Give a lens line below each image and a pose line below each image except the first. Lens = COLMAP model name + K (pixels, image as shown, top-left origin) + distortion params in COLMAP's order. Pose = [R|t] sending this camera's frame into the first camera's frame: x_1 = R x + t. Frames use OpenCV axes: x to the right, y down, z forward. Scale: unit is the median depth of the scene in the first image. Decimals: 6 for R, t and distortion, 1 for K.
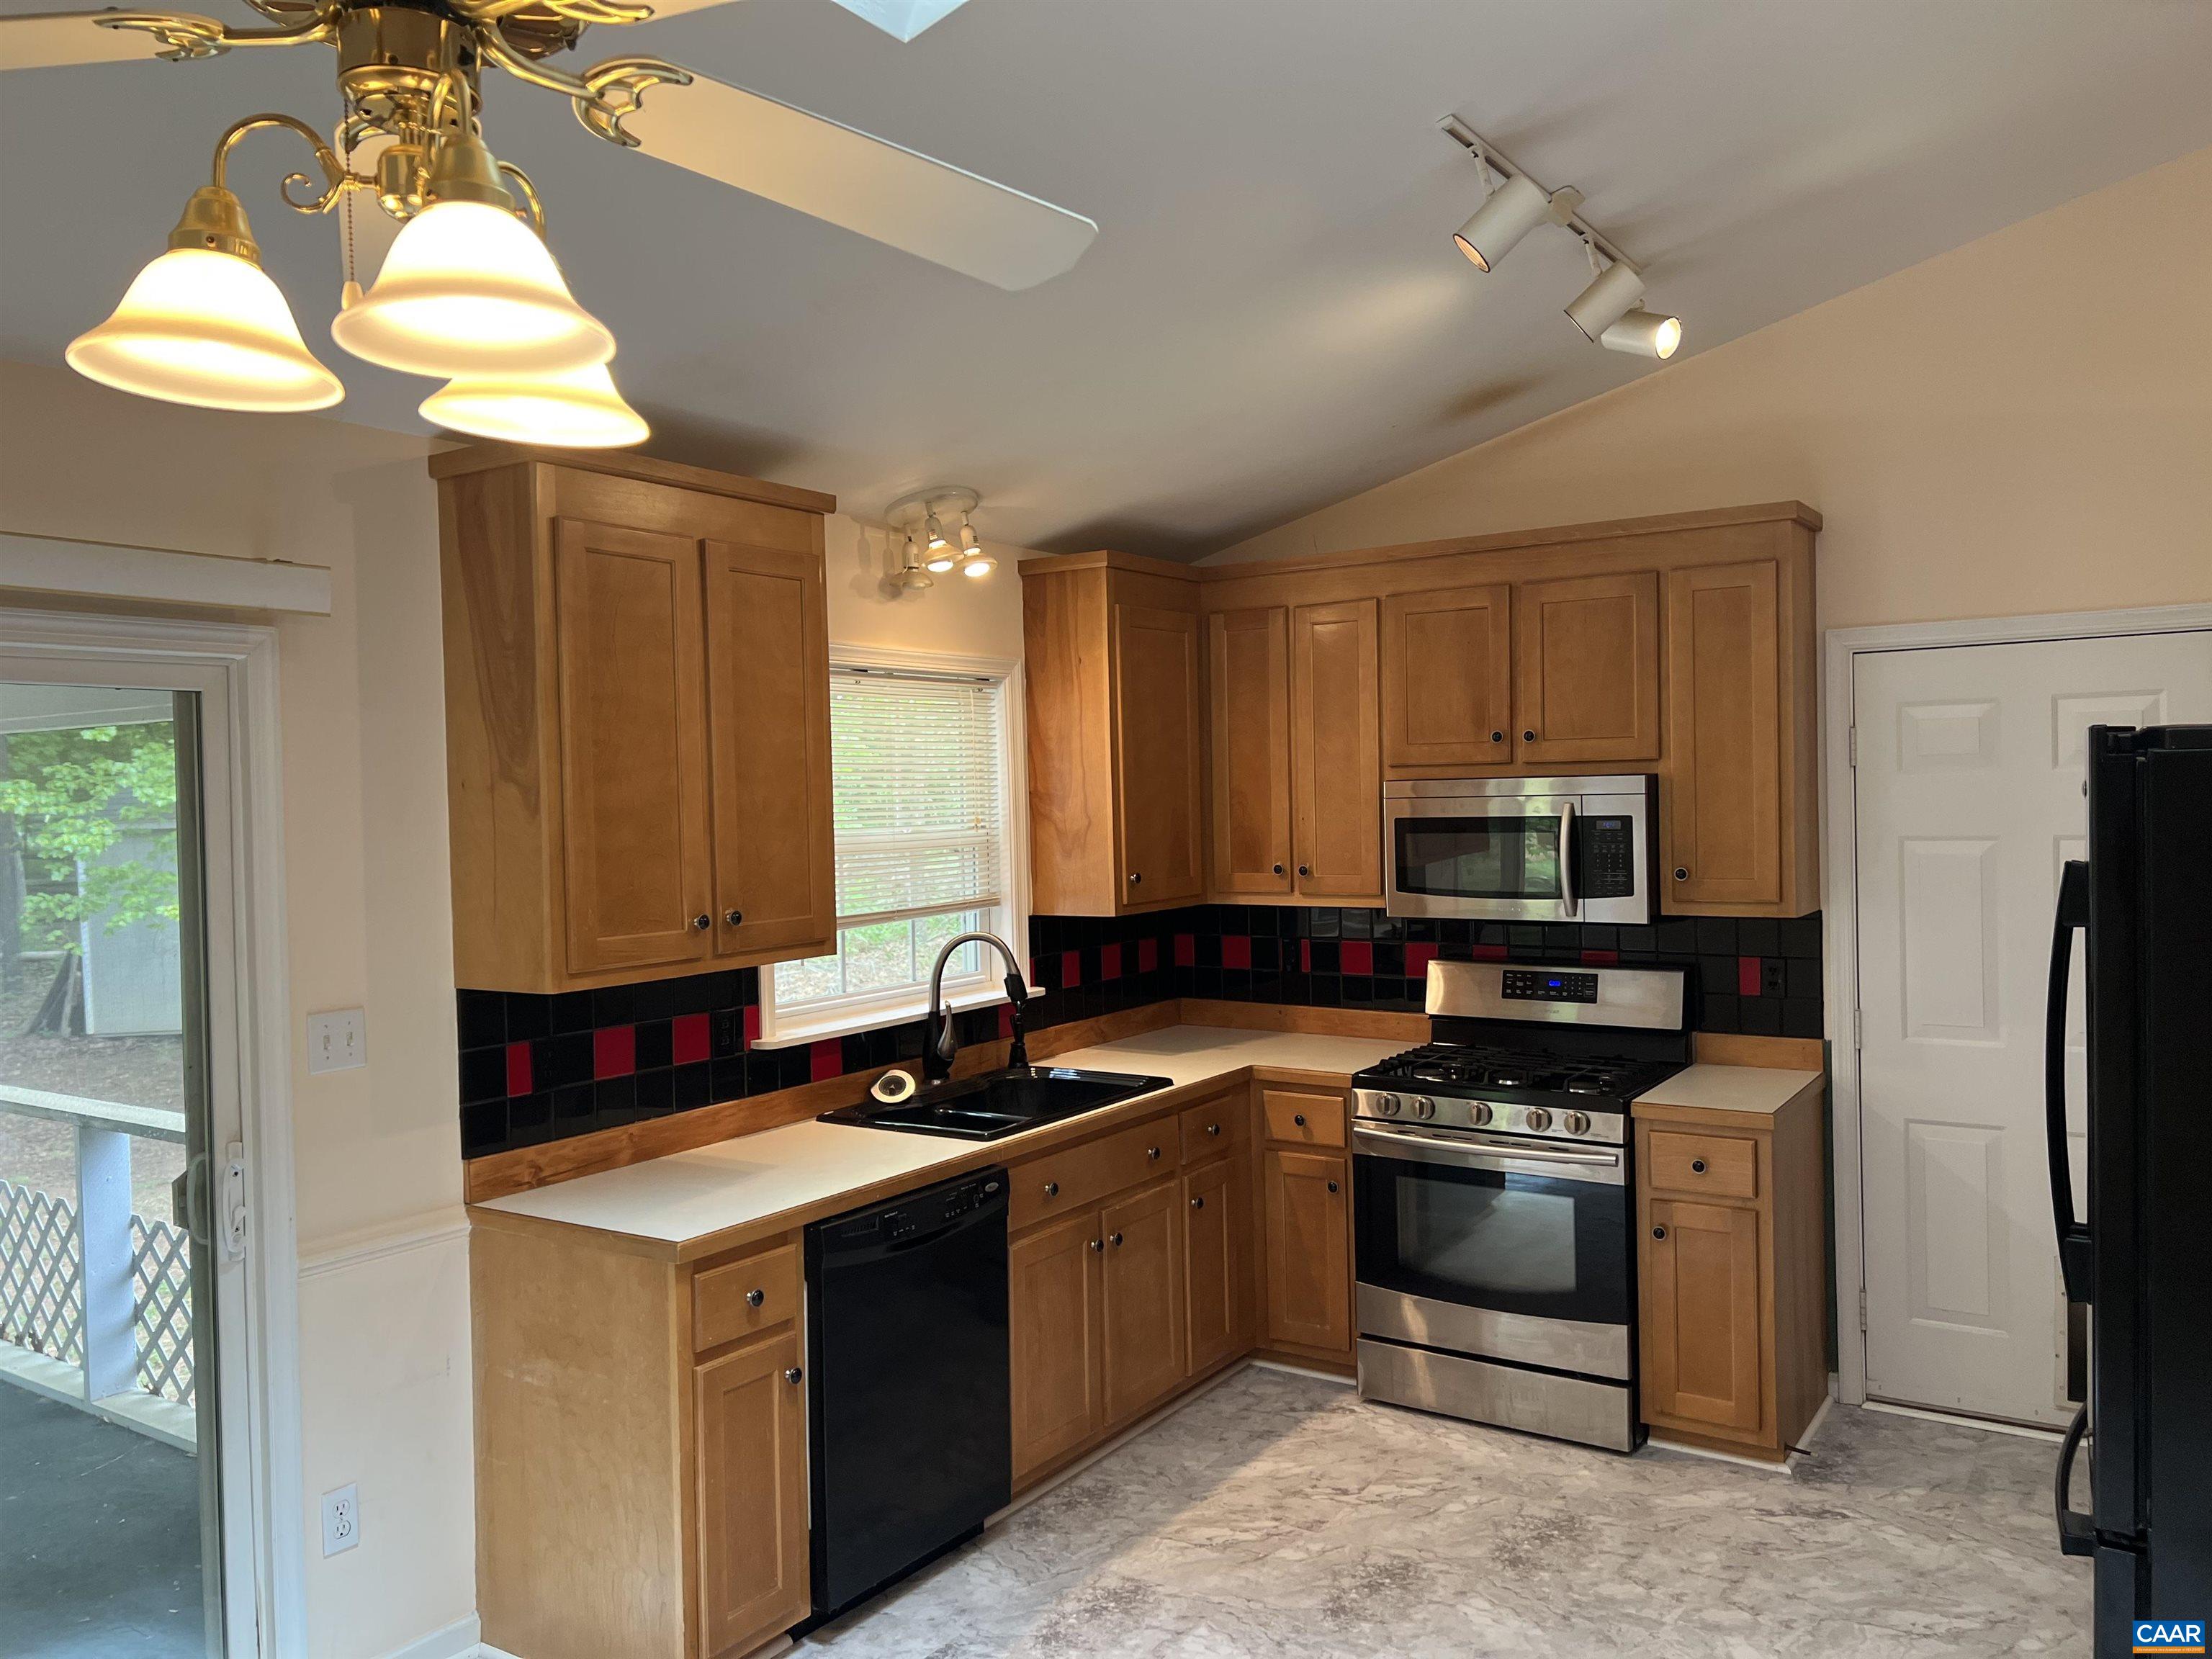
lens RADIAL K [[1666.9, 0, 1103.2], [0, 1666.9, 840.0], [0, 0, 1]] dist [0.060058, -0.056857]
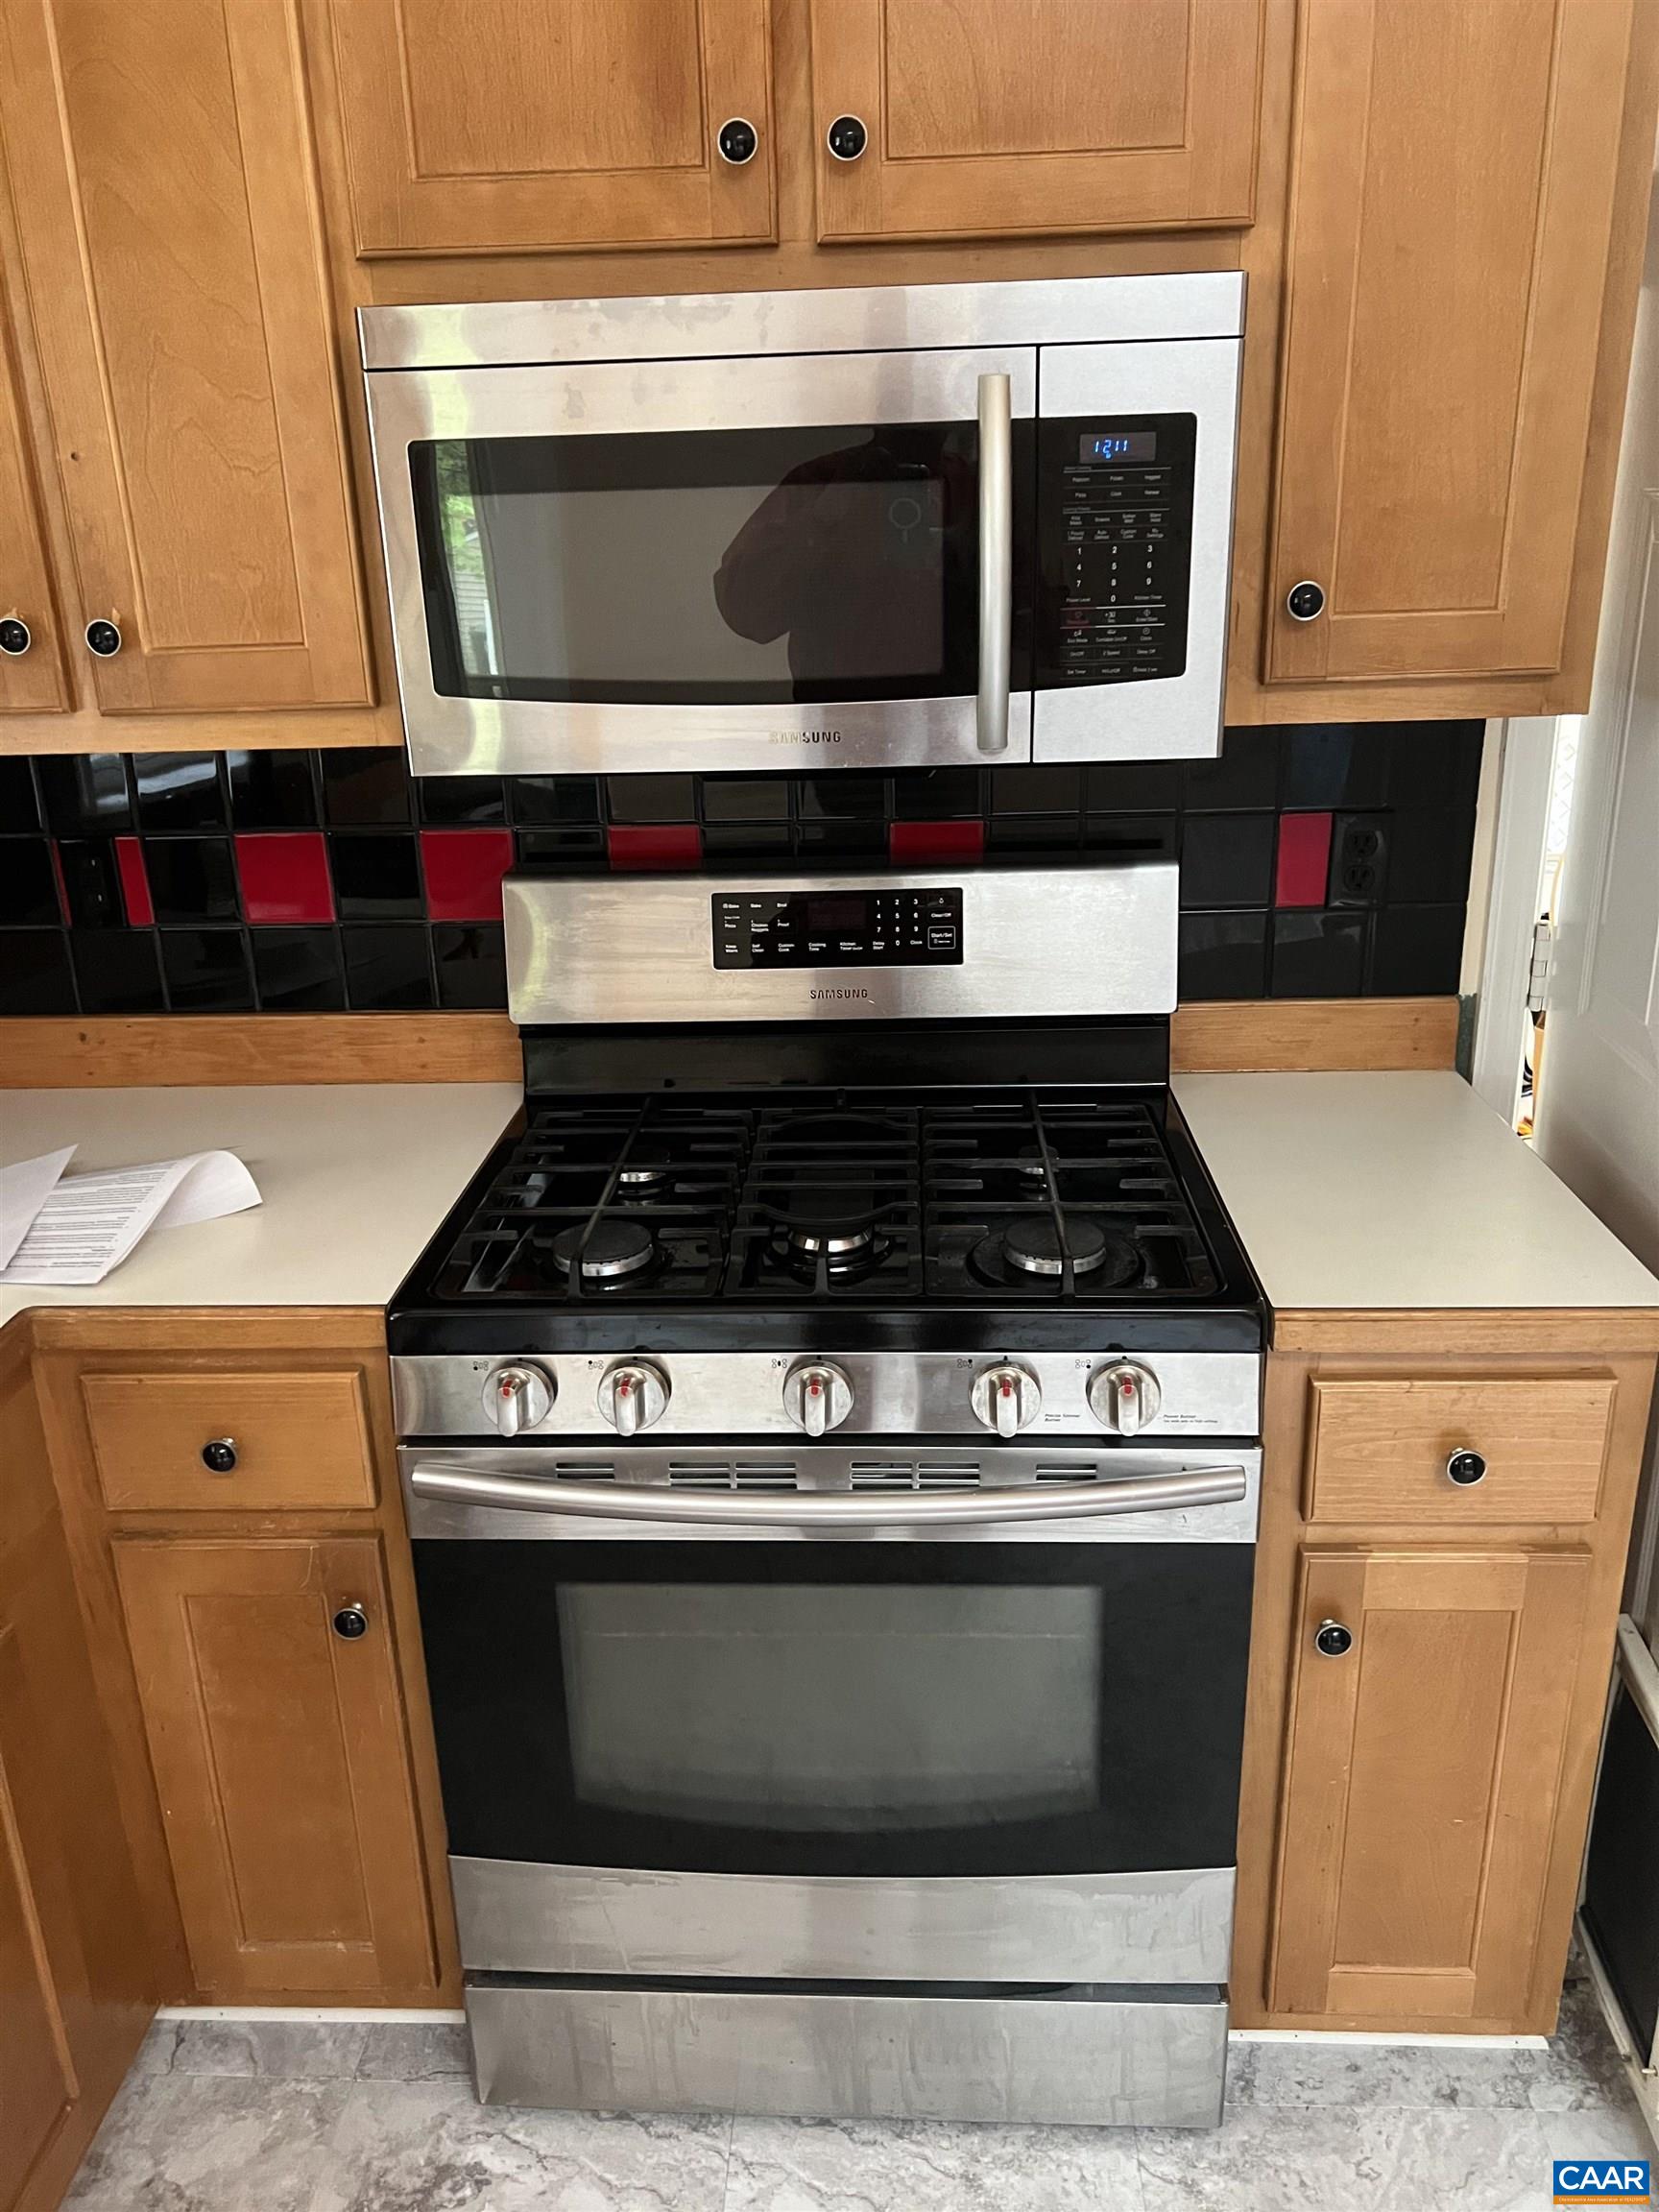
lens RADIAL K [[1666.9, 0, 820.1], [0, 1666.9, 1101.9], [0, 0, 1]] dist [0.060058, -0.056857]
pose [[0.858567, -0.172276, 0.482891, 0.073855], [0.026963, 0.955725, 0.293024, 0.013812], [-0.511991, -0.238560, 0.825199, 0.701745]]
